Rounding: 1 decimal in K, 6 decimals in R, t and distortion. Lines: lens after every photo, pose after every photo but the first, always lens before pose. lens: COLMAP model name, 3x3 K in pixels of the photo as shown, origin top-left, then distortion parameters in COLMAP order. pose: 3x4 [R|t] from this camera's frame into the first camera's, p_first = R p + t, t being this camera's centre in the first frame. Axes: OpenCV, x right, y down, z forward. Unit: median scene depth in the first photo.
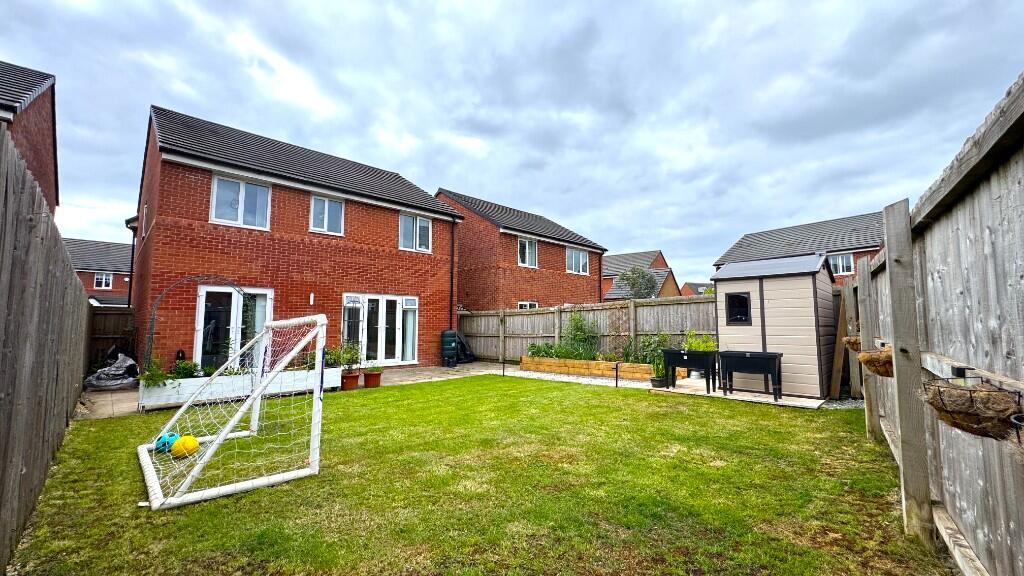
lens RADIAL K [[413.4, 0, 512.0], [0, 413.4, 288.0], [0, 0, 1]] dist [0.001858, 0.000196]
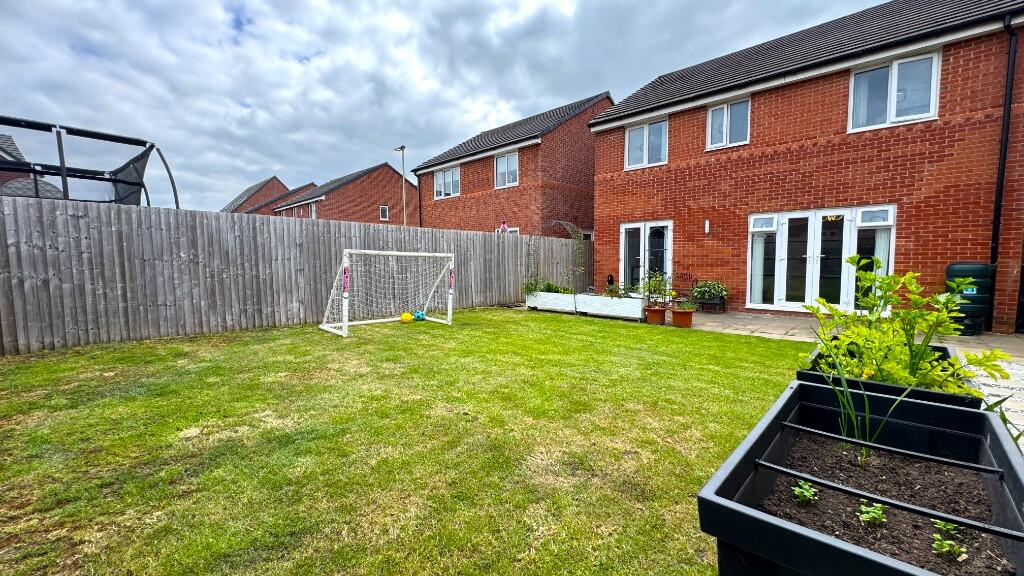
lens RADIAL K [[413.4, 0, 512.0], [0, 413.4, 288.0], [0, 0, 1]] dist [0.001858, 0.000196]
pose [[0.025136, 0.074724, -0.996887, 0.413050], [0.097792, 0.992236, 0.076841, 0.047634], [0.994889, -0.099419, 0.017634, 0.523108]]
